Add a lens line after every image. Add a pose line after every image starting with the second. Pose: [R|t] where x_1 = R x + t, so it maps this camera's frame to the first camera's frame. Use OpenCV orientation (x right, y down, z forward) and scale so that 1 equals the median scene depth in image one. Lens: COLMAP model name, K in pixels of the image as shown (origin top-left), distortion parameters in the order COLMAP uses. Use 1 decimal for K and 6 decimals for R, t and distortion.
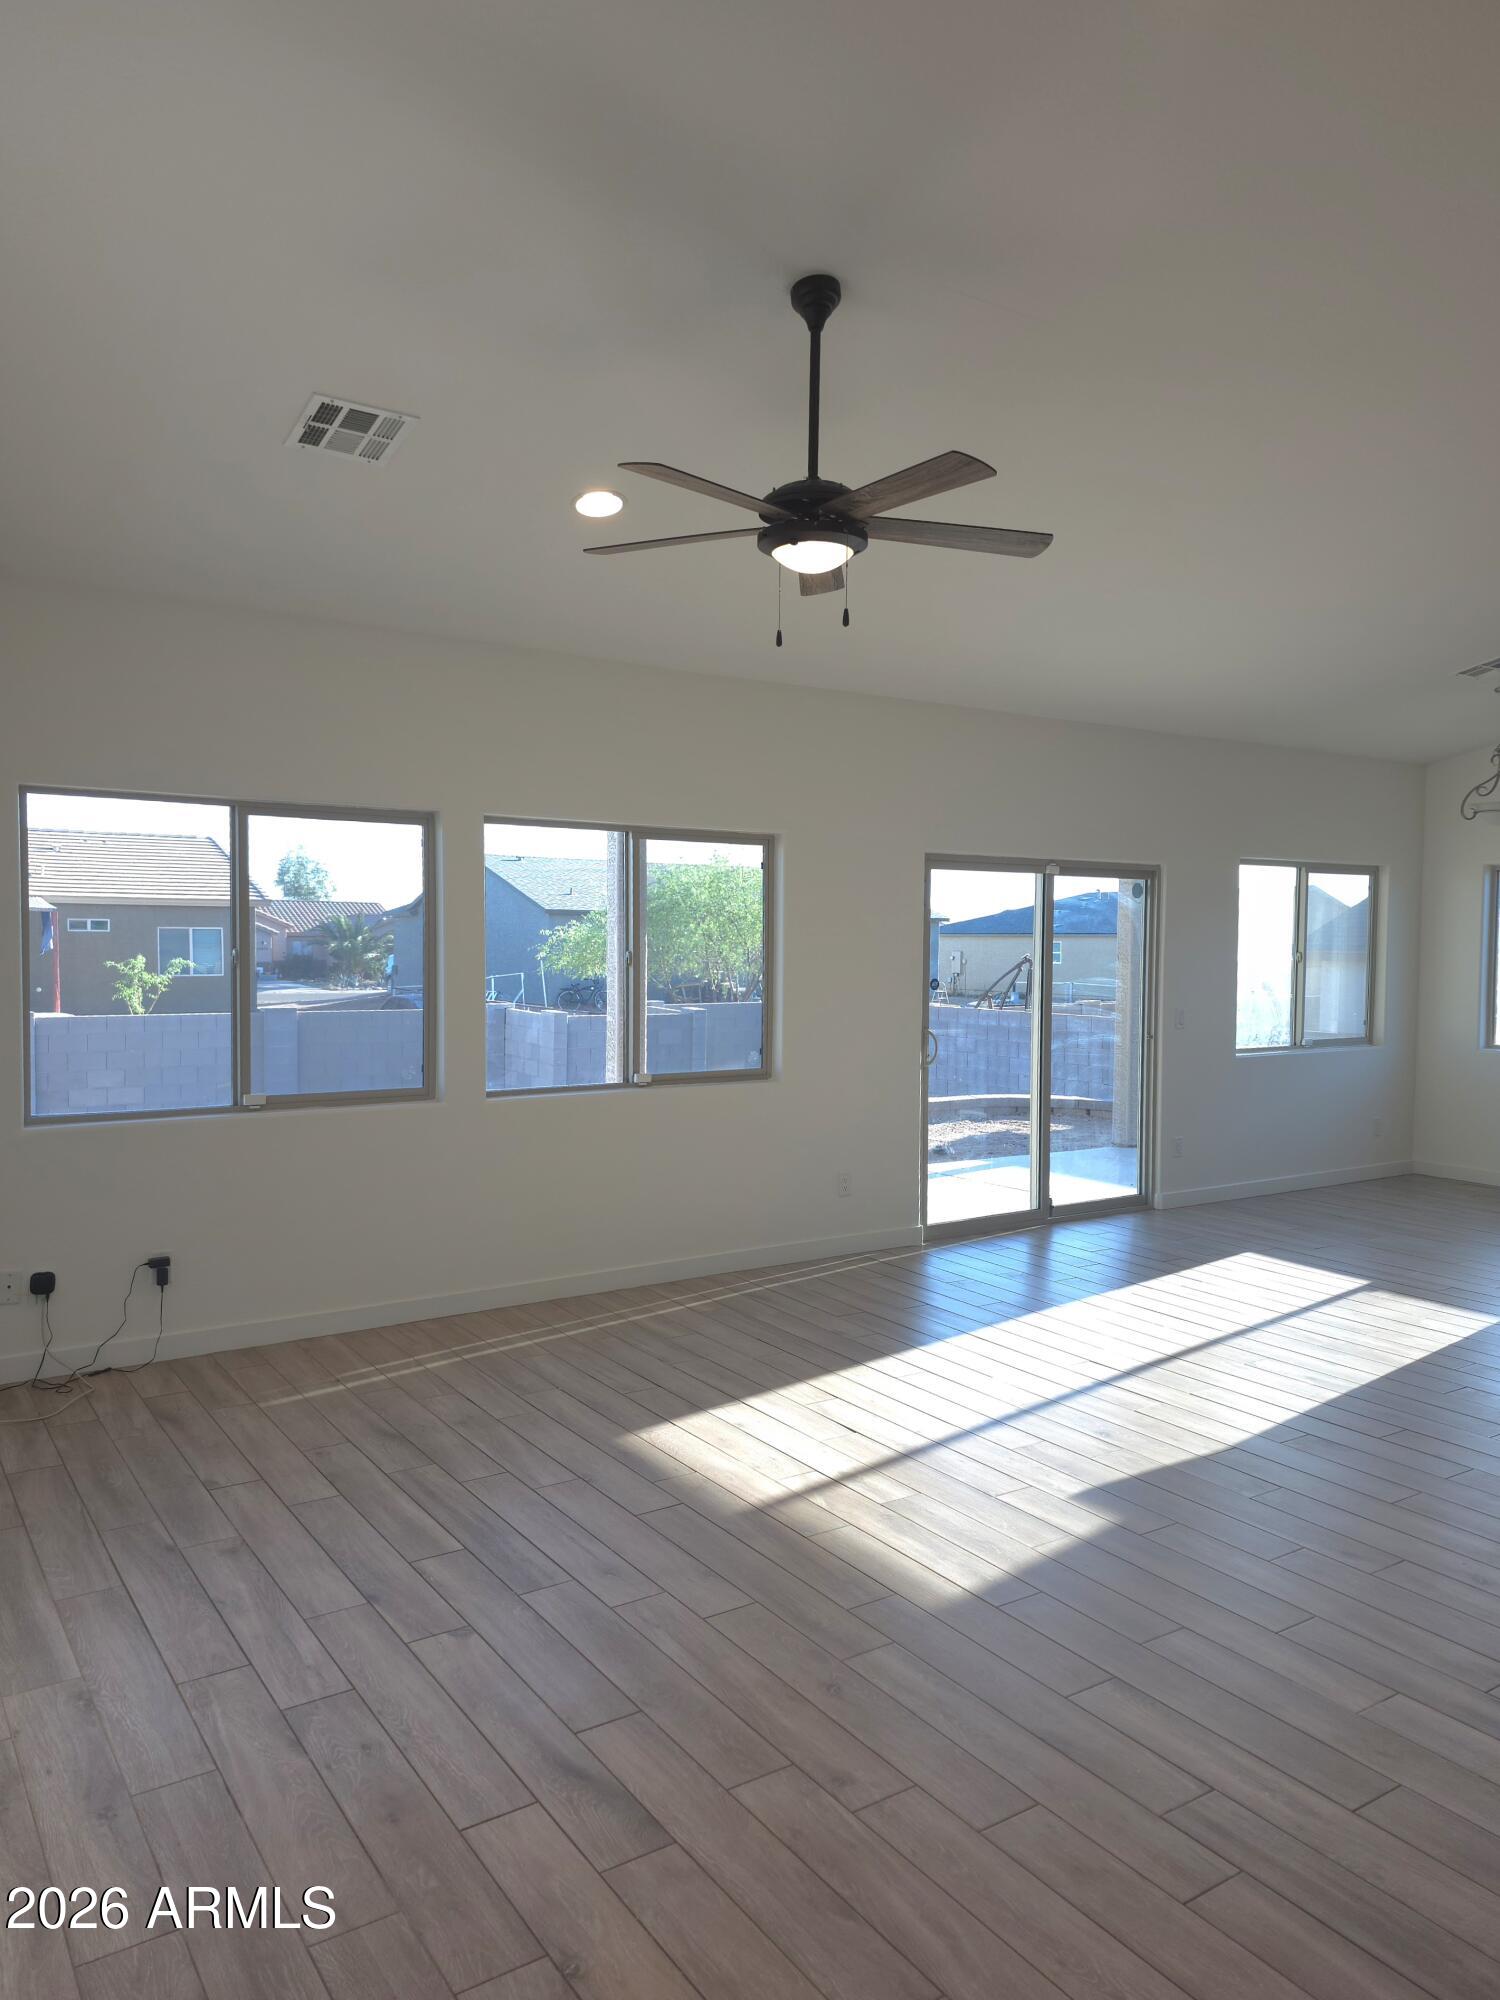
lens RADIAL K [[1405.8, 0, 747.6], [0, 1405.8, 1003.0], [0, 0, 1]] dist [0.047036, -0.037484]
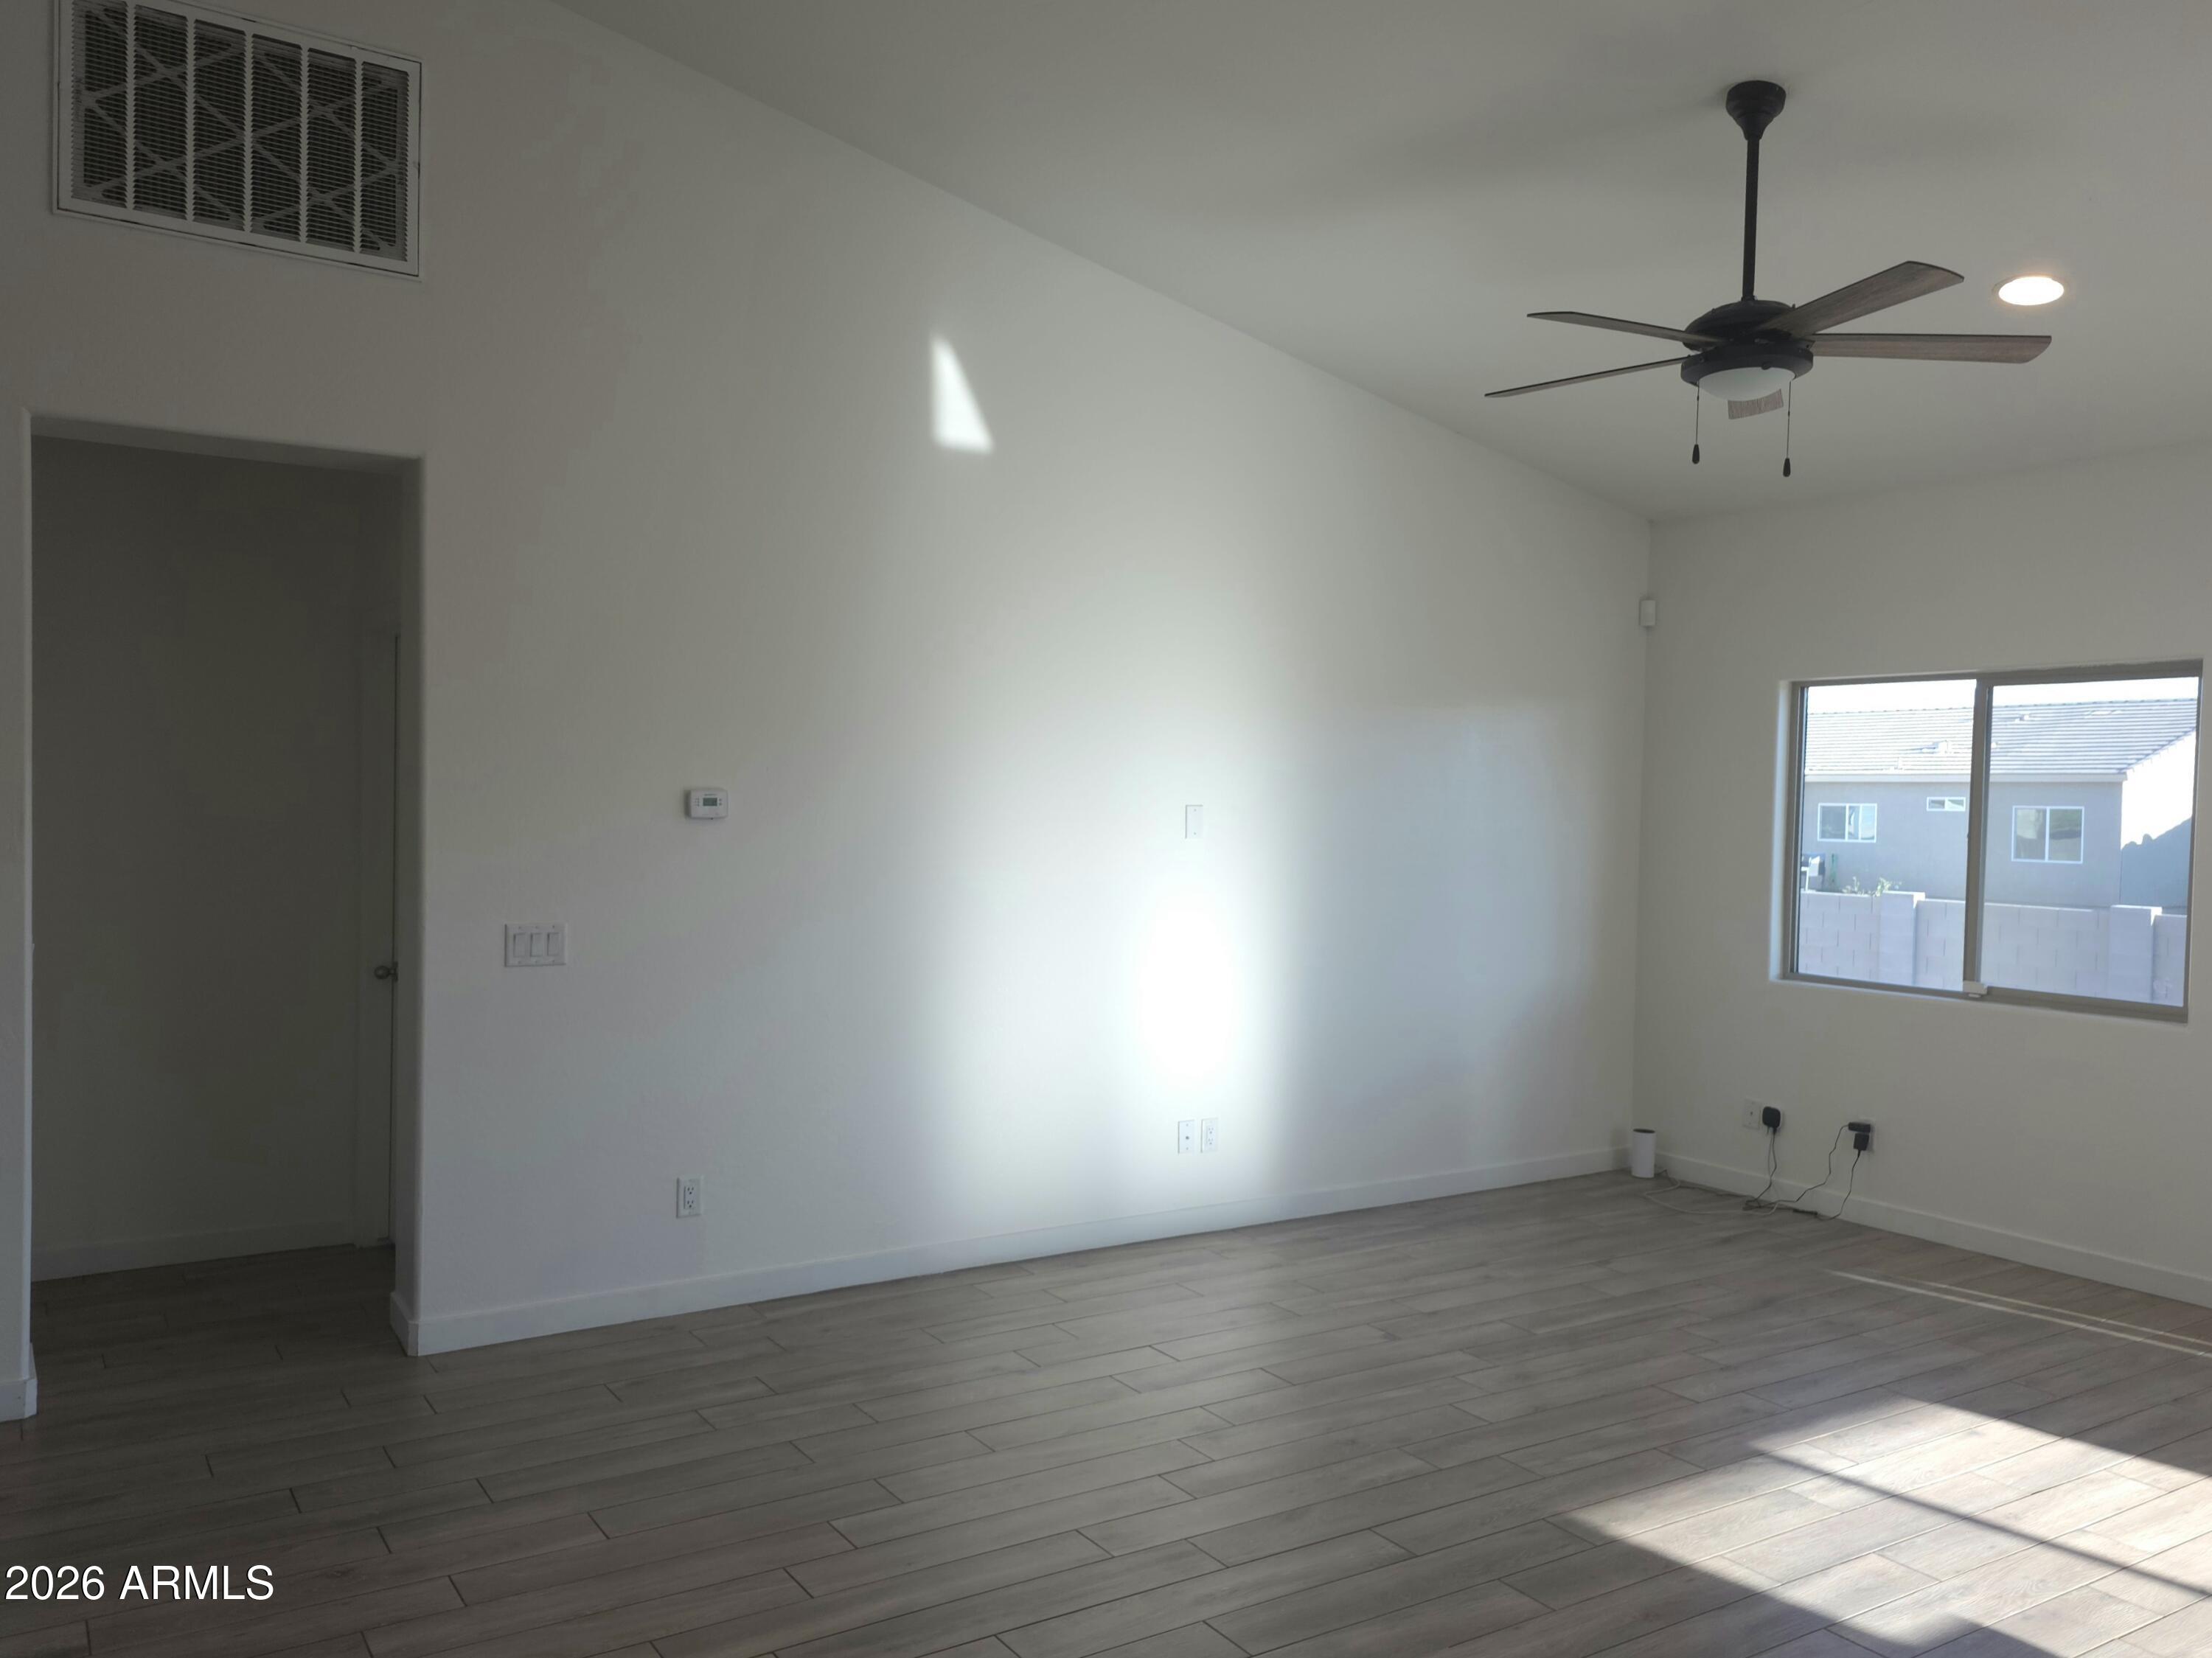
lens RADIAL K [[1701.0, 0, 1099.9], [0, 1701.0, 828.0], [0, 0, 1]] dist [0.048383, -0.038512]
pose [[-0.034503, 0.006832, -0.999381, 0.881821], [-0.064088, 0.997903, 0.009035, -0.011455], [0.997348, 0.064360, -0.033993, 0.490140]]
